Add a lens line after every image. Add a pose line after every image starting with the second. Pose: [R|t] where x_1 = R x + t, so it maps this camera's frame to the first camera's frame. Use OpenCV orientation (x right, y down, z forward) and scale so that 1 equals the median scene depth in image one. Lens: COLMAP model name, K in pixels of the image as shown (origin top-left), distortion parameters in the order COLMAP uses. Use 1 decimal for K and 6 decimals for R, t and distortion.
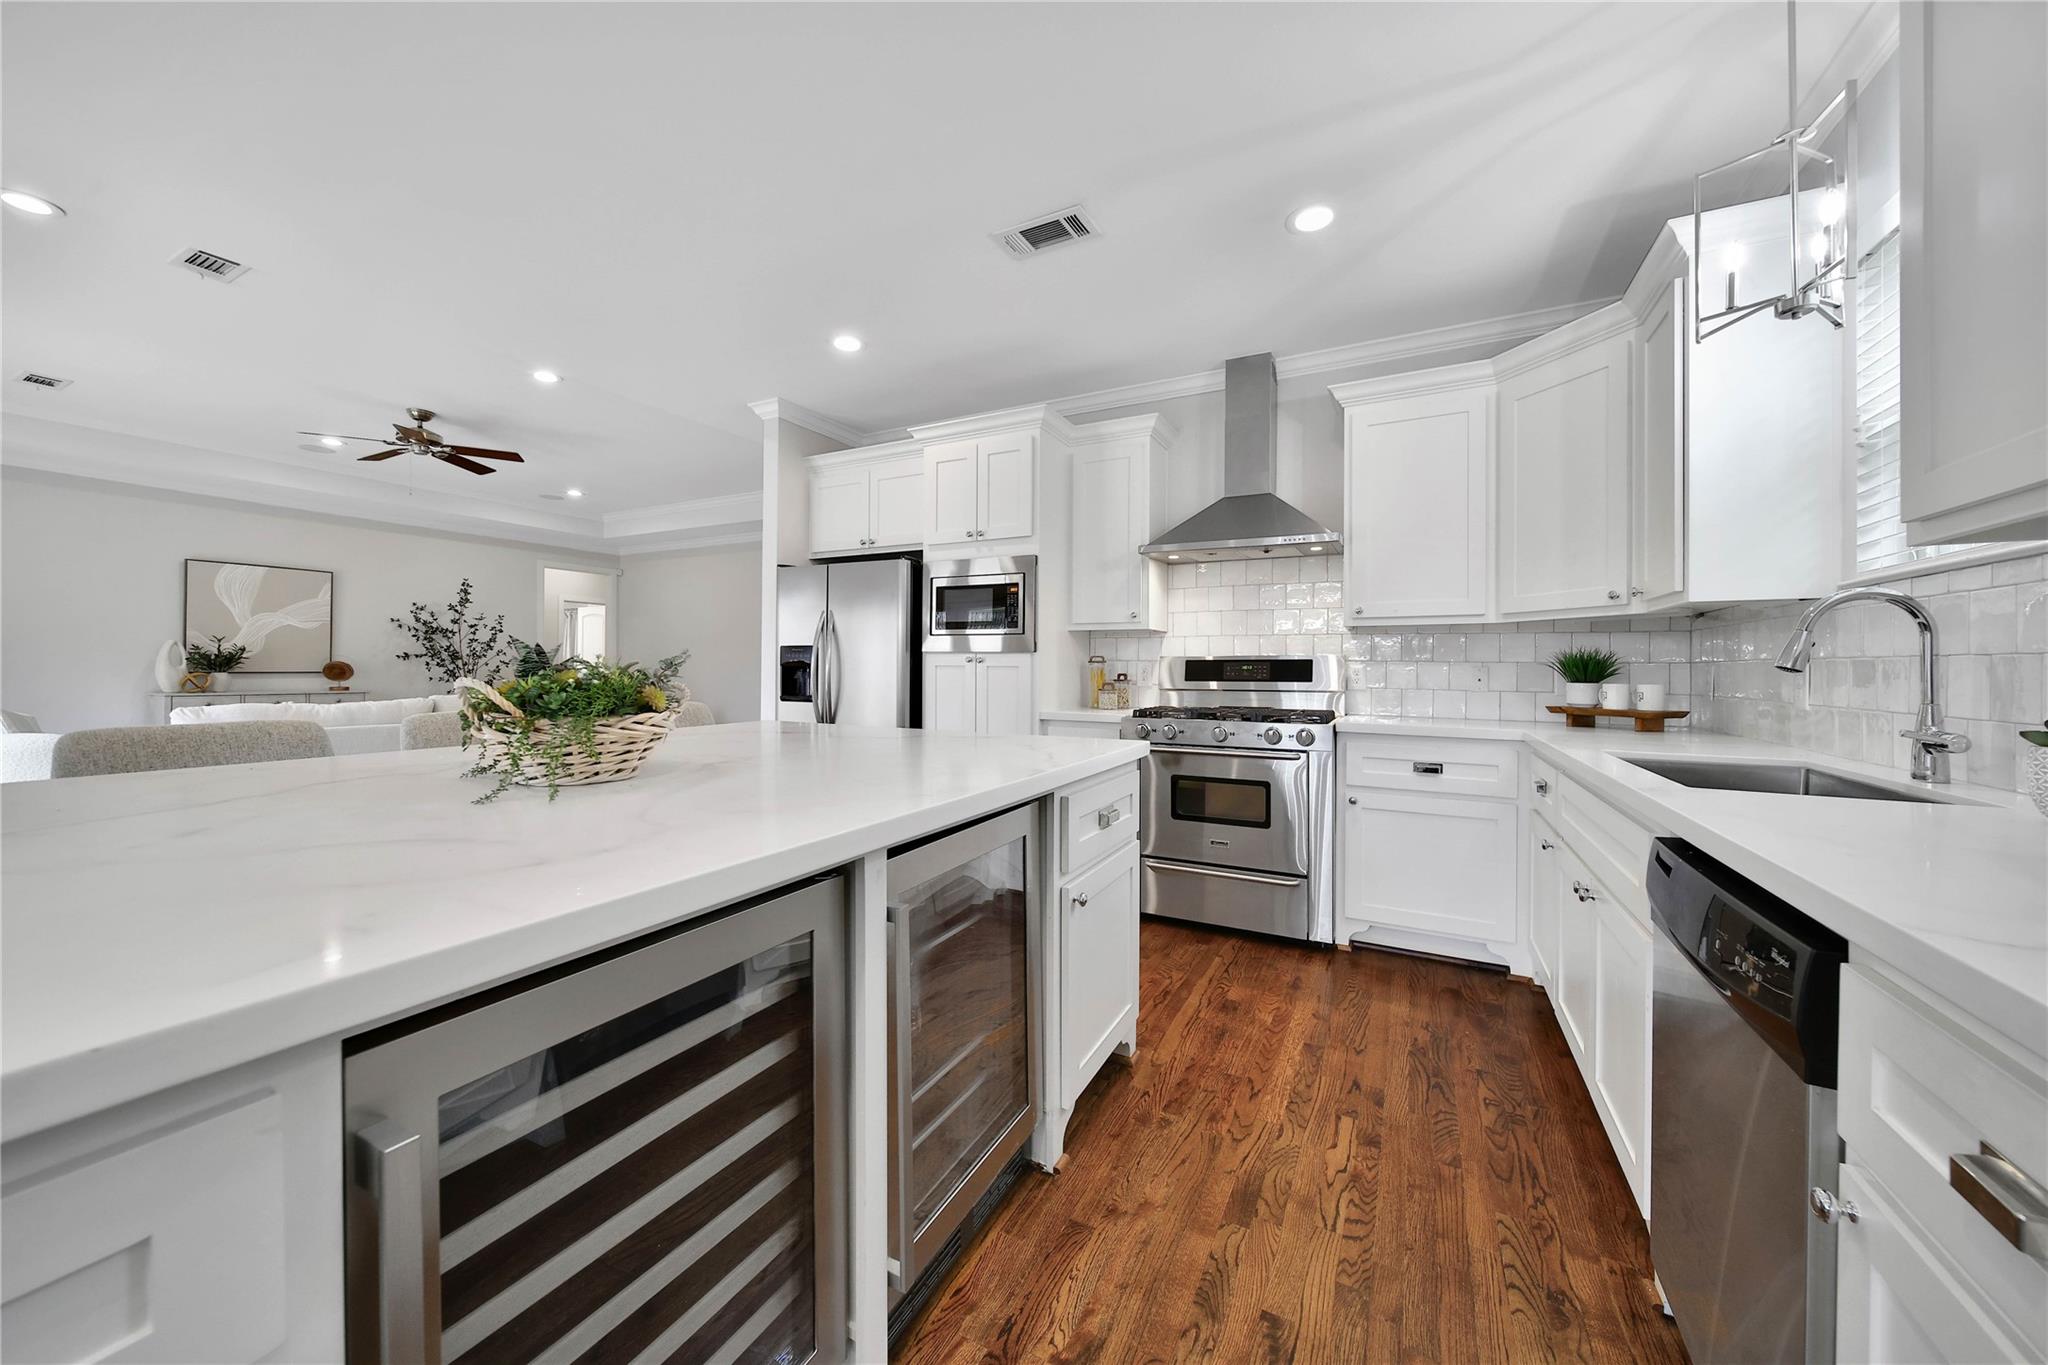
lens RADIAL K [[733.2, 0, 1008.2], [0, 733.2, 672.1], [0, 0, 1]] dist [-0.000262, -0.000750]
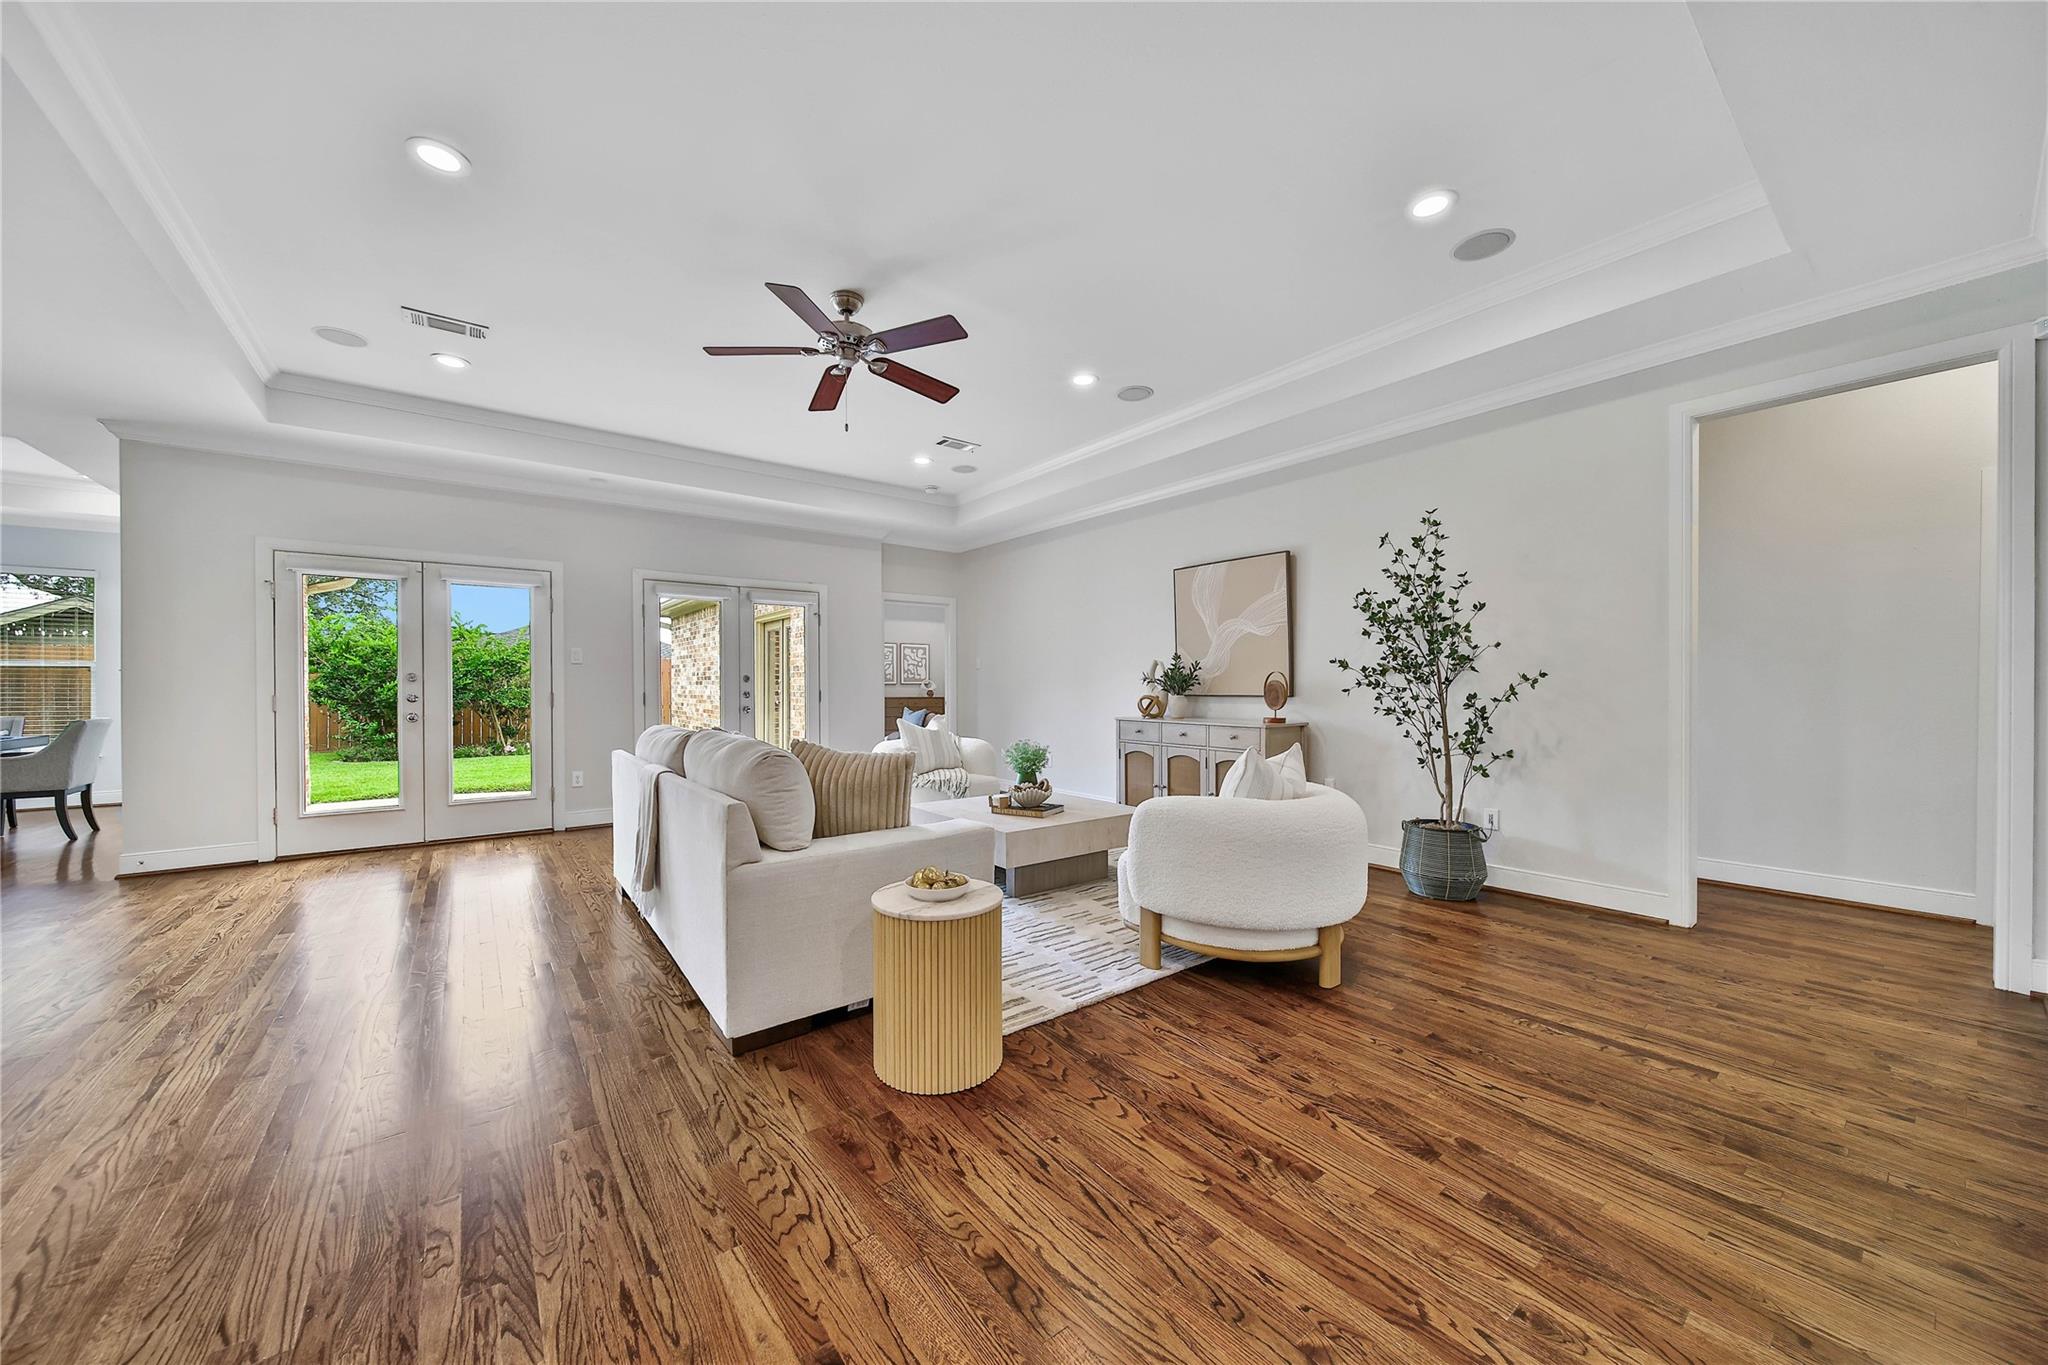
lens RADIAL K [[733.2, 0, 1051.9], [0, 733.2, 698.3], [0, 0, 1]] dist [-0.000262, -0.000750]
pose [[-0.394913, 0.009079, -0.918674, -0.354086], [-0.007510, 0.999886, 0.013109, -0.009613], [0.918688, 0.012076, -0.394800, 1.884760]]
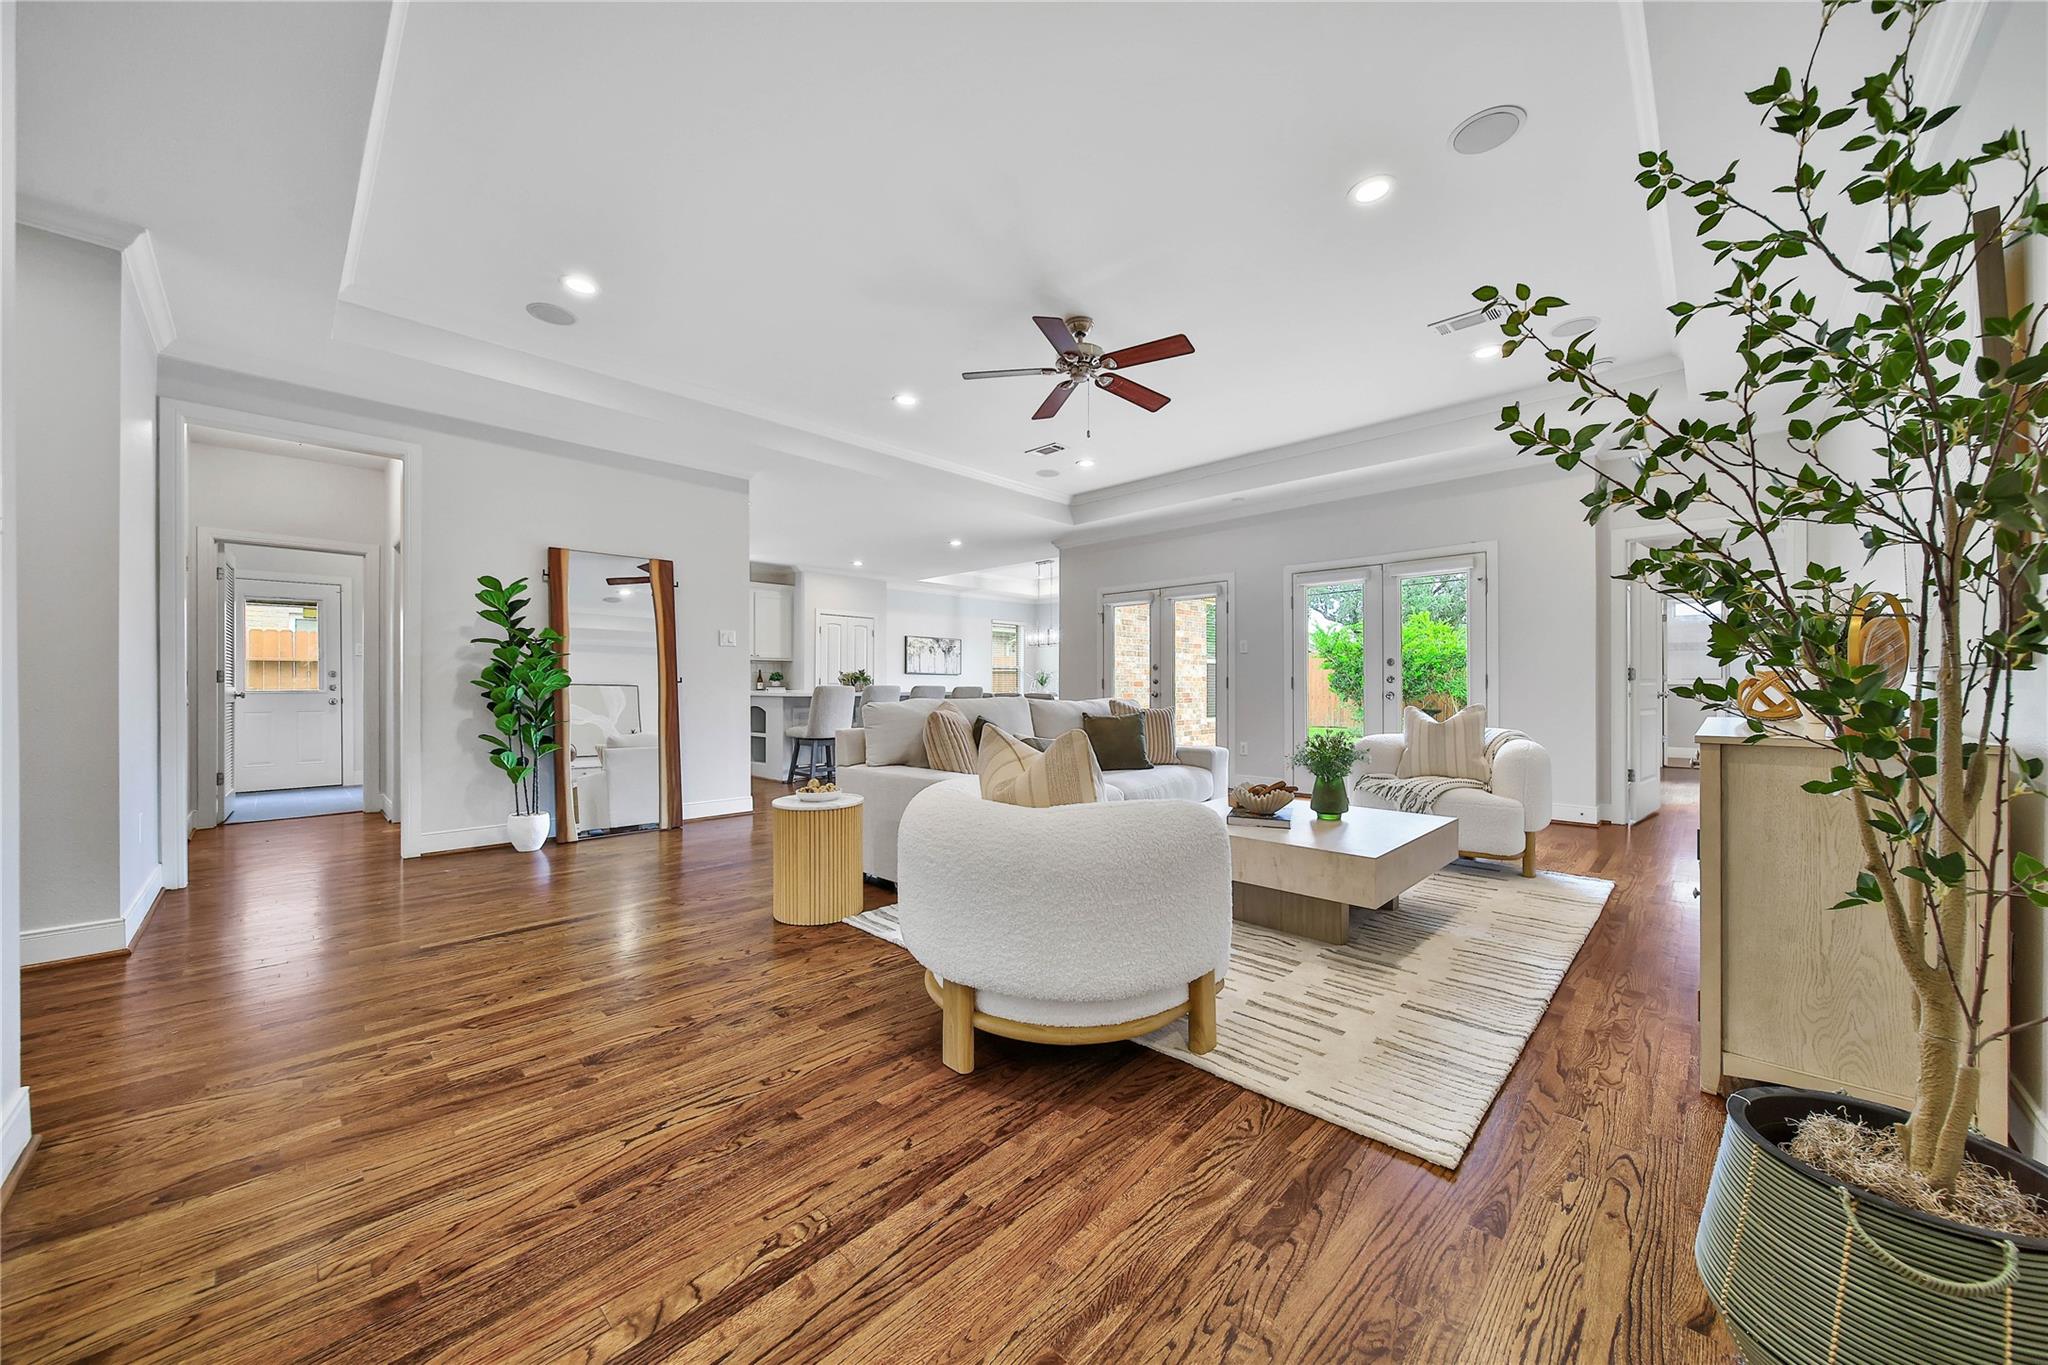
lens RADIAL K [[733.2, 0, 977.1], [0, 733.2, 679.2], [0, 0, 1]] dist [-0.000262, -0.000750]
pose [[-0.950241, -0.003625, 0.311493, -1.231604], [-0.003188, 0.999993, 0.001912, 0.011499], [-0.311498, 0.000824, -0.950246, 2.301072]]
